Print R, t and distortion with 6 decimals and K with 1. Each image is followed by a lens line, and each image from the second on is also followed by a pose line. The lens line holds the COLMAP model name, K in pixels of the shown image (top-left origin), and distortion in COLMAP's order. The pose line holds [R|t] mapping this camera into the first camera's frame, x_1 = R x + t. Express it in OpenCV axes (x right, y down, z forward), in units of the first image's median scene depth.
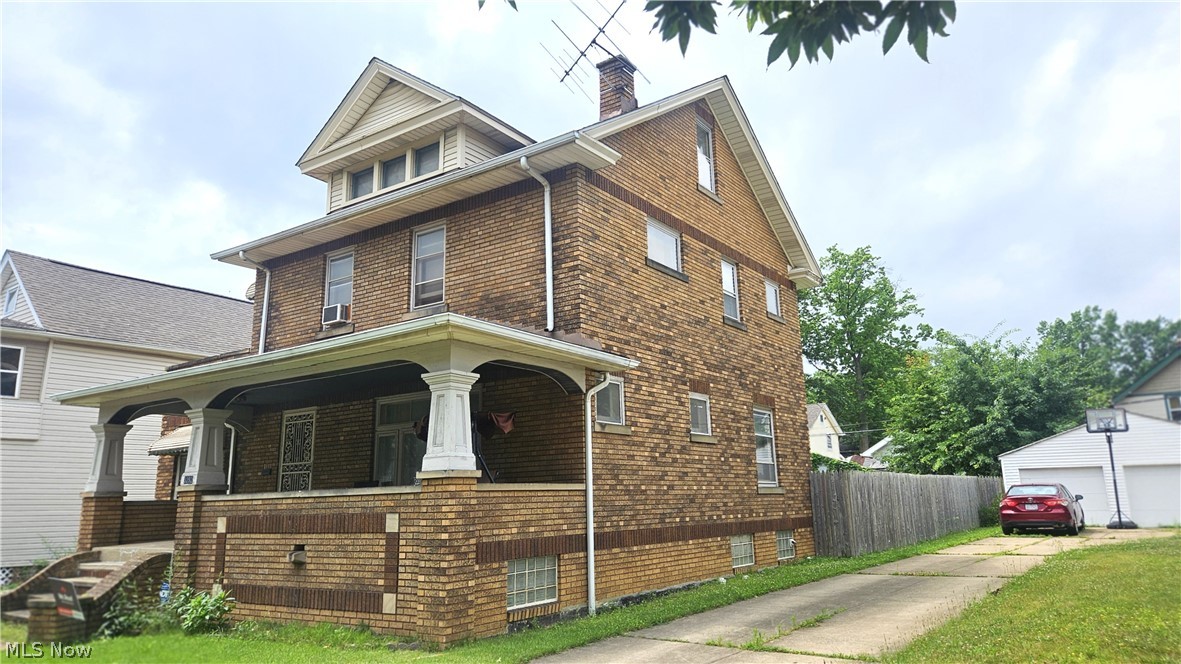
lens RADIAL K [[789.8, 0, 595.3], [0, 789.8, 327.7], [0, 0, 1]] dist [0.060059, -0.025619]
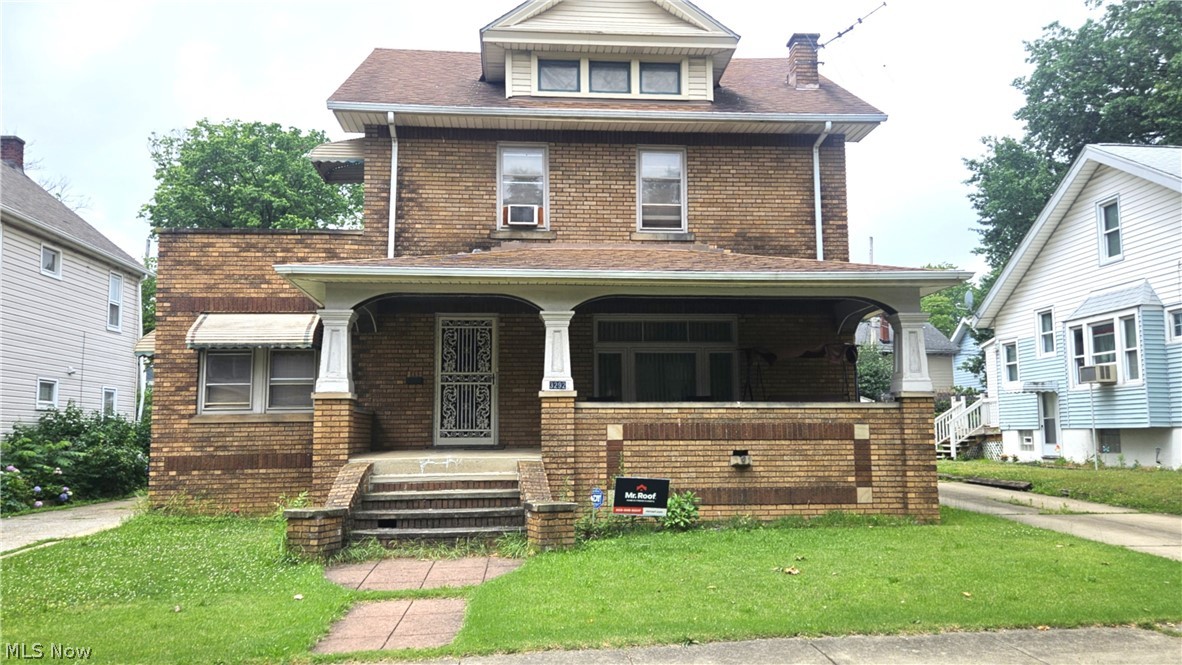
lens RADIAL K [[916.3, 0, 592.5], [0, 916.3, 341.0], [0, 0, 1]] dist [0.073605, -0.006192]
pose [[0.768887, 0.082793, 0.634001, -1.247707], [-0.146037, 0.988111, 0.048071, 0.086530], [-0.622483, -0.129548, 0.771837, 0.161755]]
